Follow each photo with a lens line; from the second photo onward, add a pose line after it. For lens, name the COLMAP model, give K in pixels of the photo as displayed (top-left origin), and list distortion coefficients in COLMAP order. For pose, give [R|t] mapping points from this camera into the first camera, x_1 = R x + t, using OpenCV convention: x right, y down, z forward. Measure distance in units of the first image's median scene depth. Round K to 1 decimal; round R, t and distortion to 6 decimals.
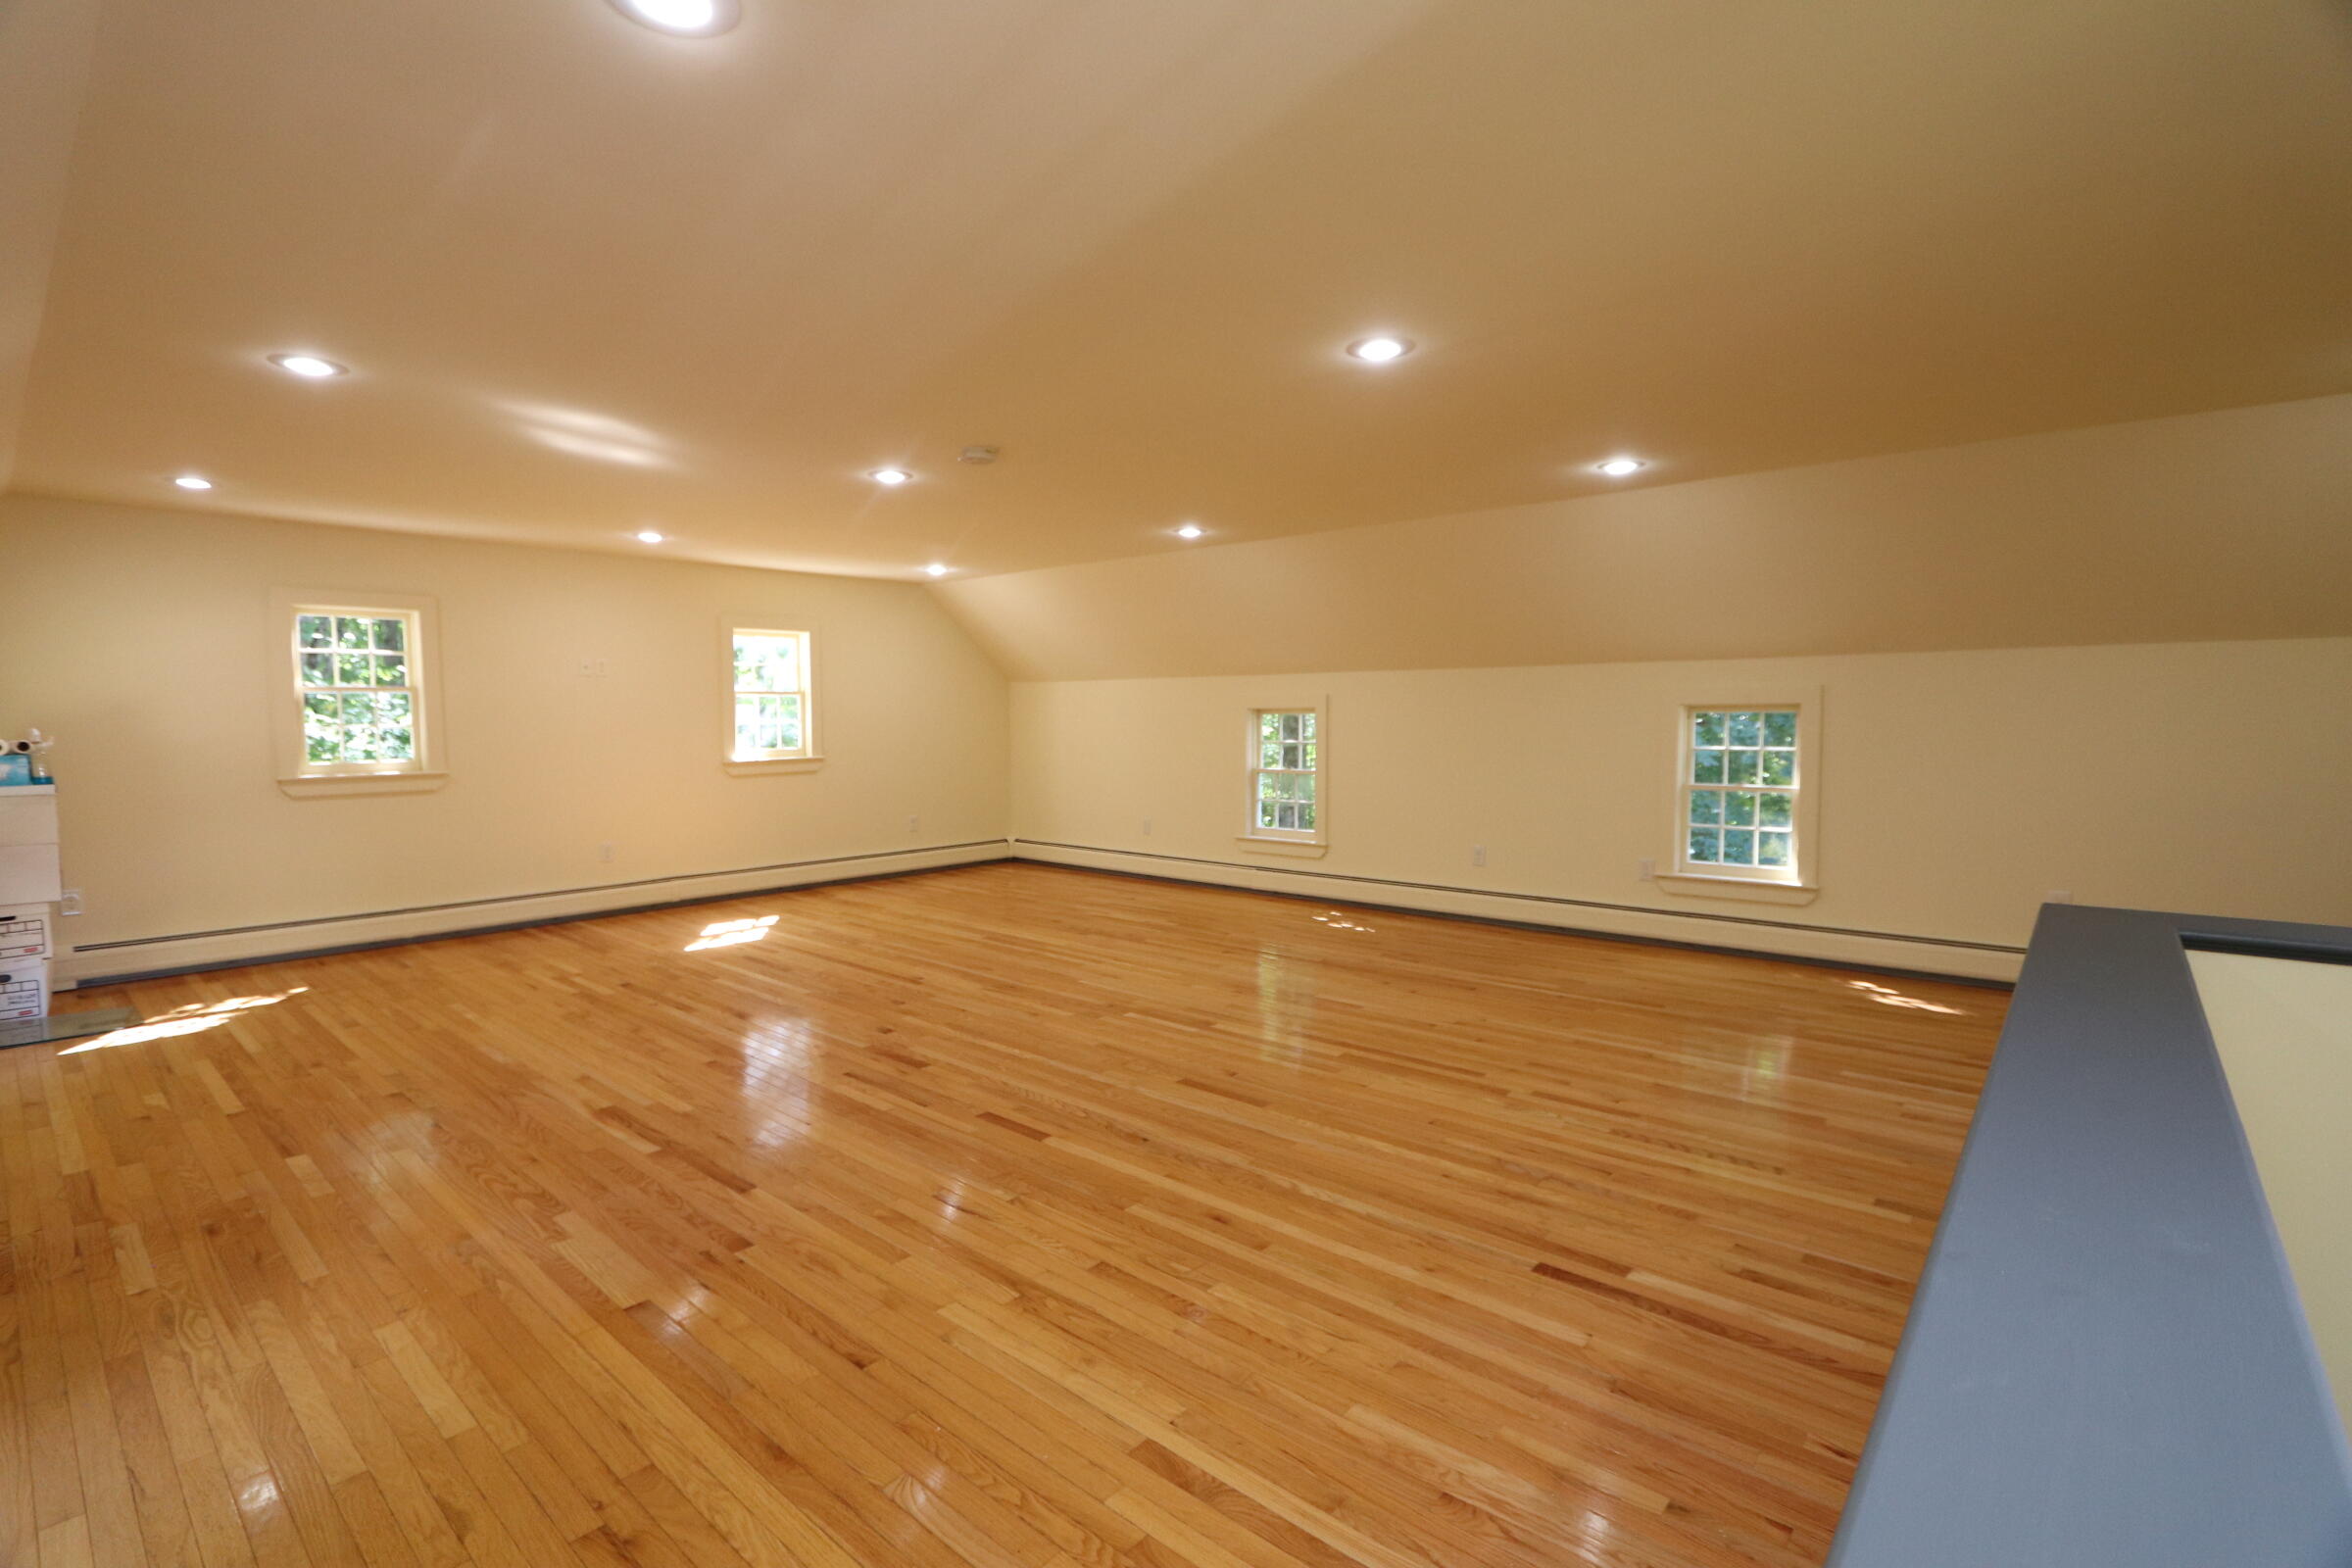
lens RADIAL K [[1061.5, 0, 1162.3], [0, 1061.5, 785.0], [0, 0, 1]] dist [-0.019528, -0.000229]
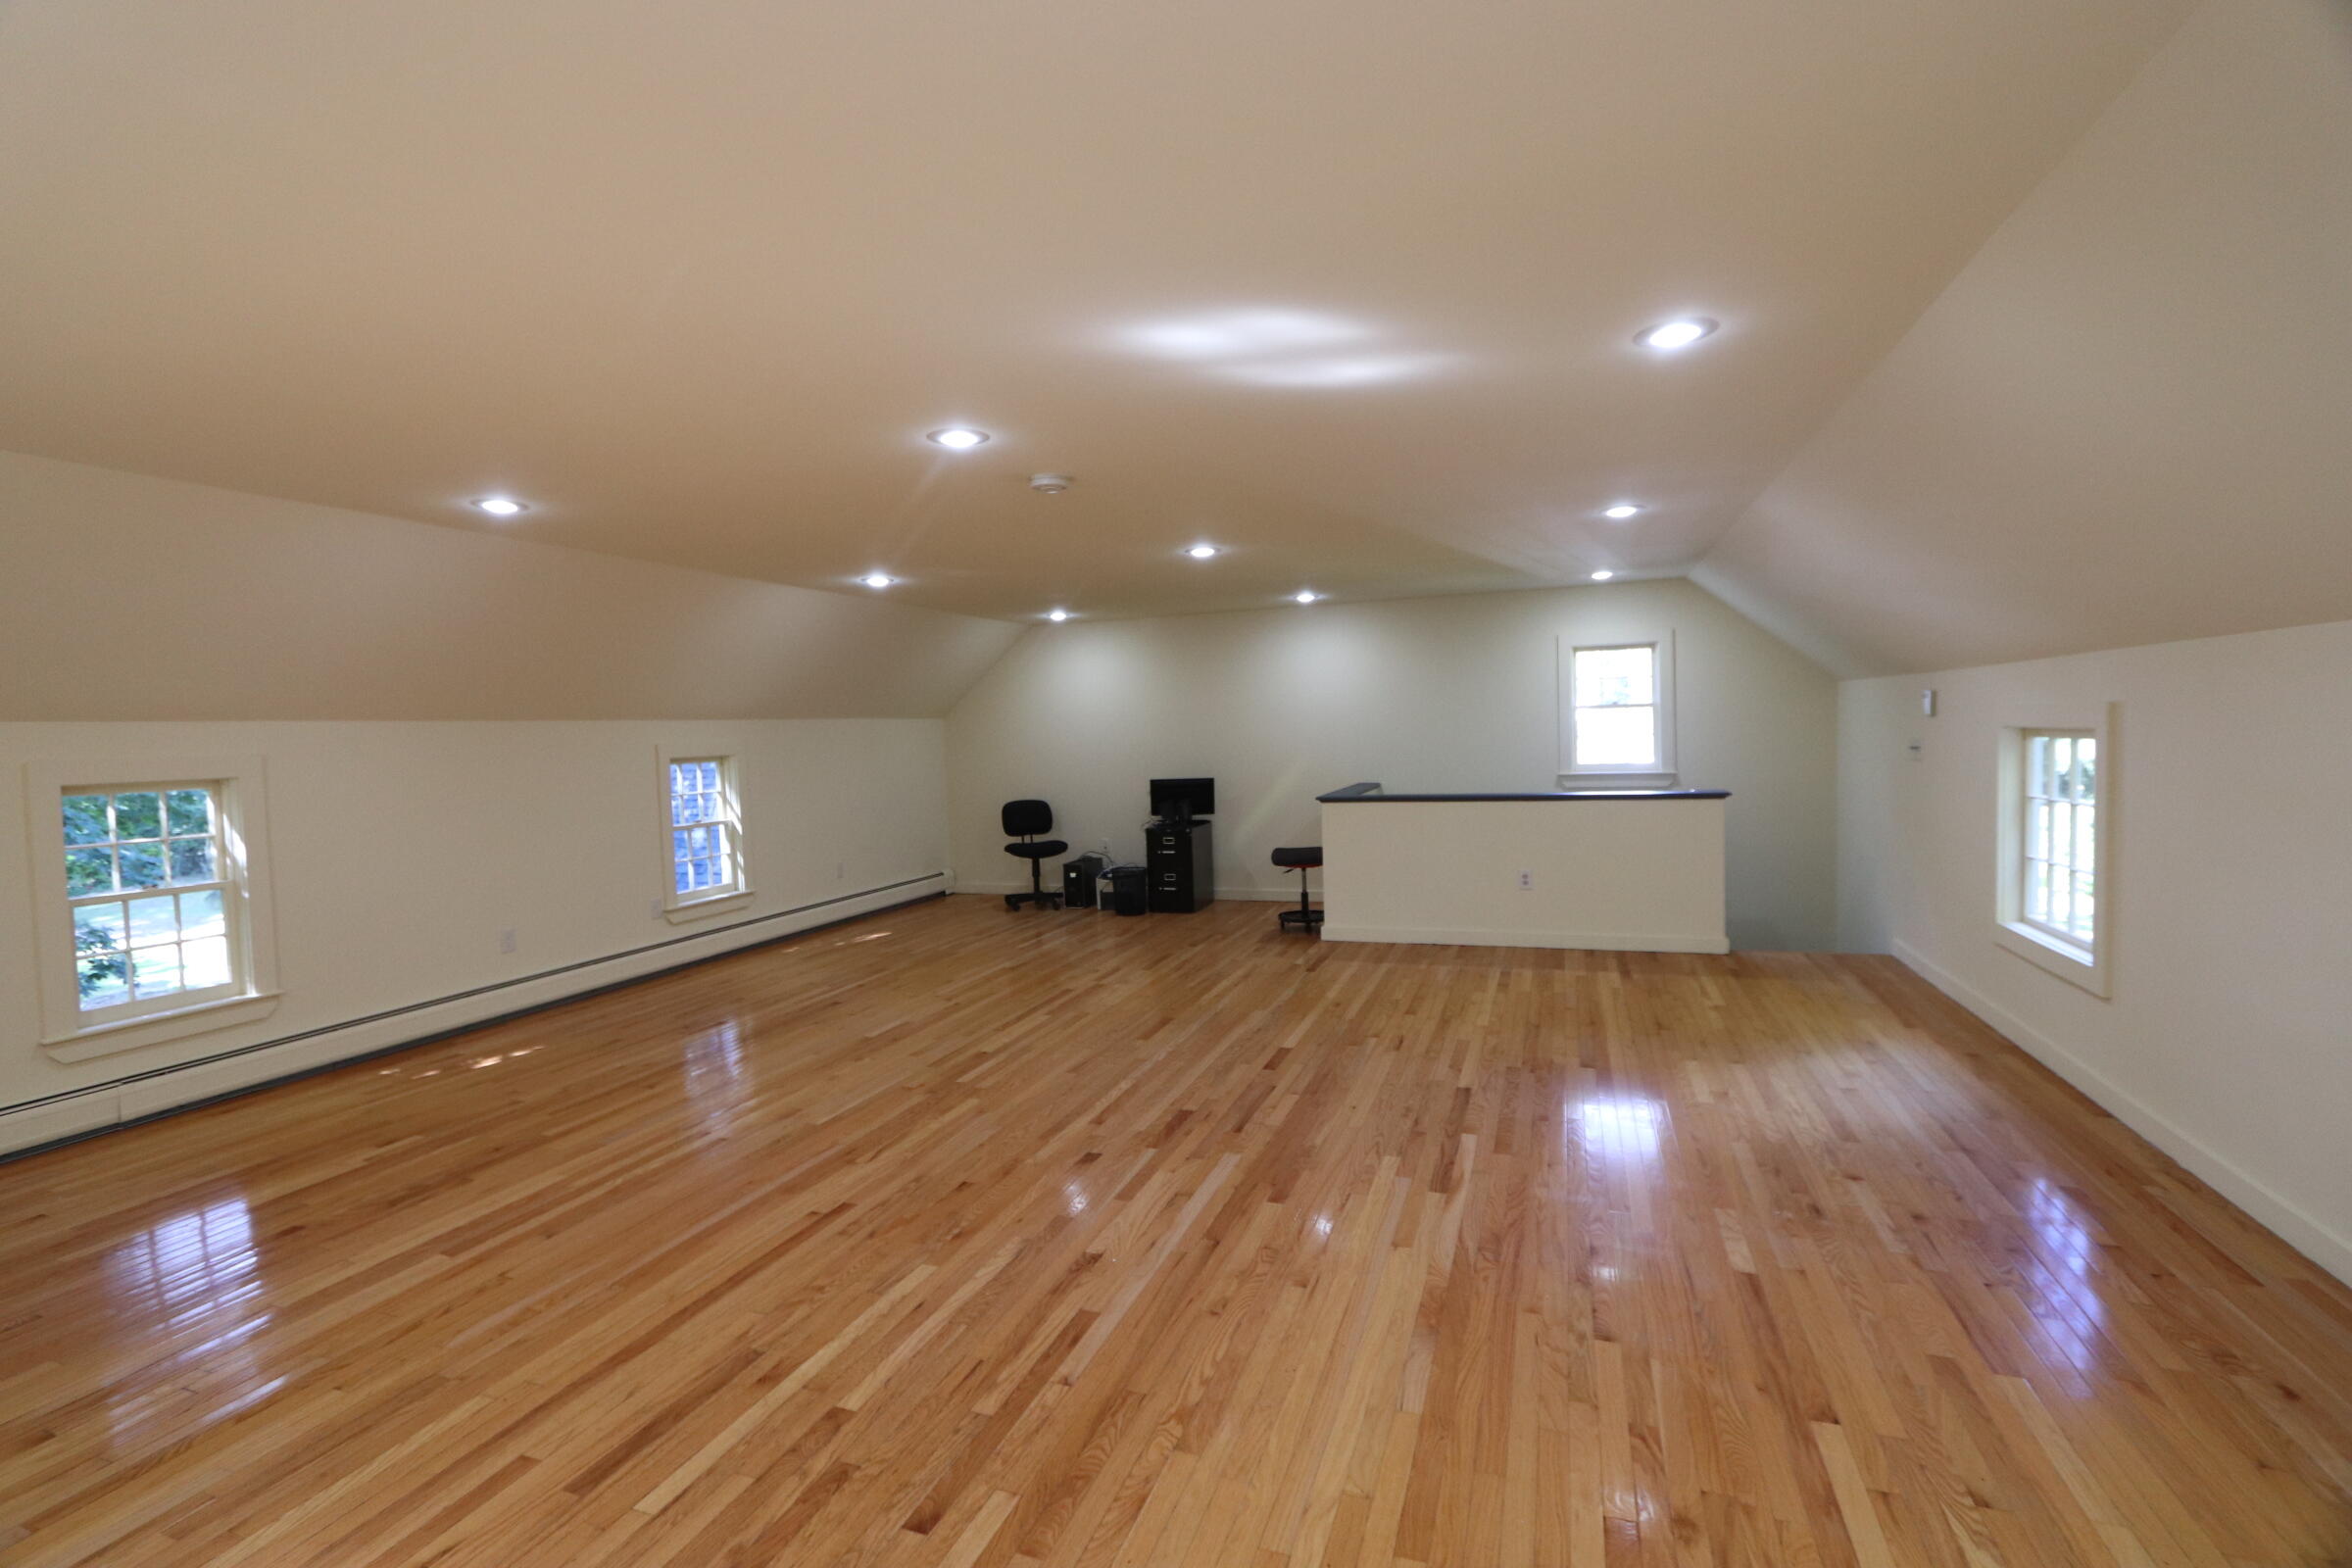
lens RADIAL K [[1061.5, 0, 1162.3], [0, 1061.5, 785.0], [0, 0, 1]] dist [-0.019528, -0.000229]
pose [[-0.348378, -0.033487, 0.936756, -1.201810], [0.095211, 0.992929, 0.070904, -0.118659], [-0.932506, 0.113890, -0.342726, 1.397892]]
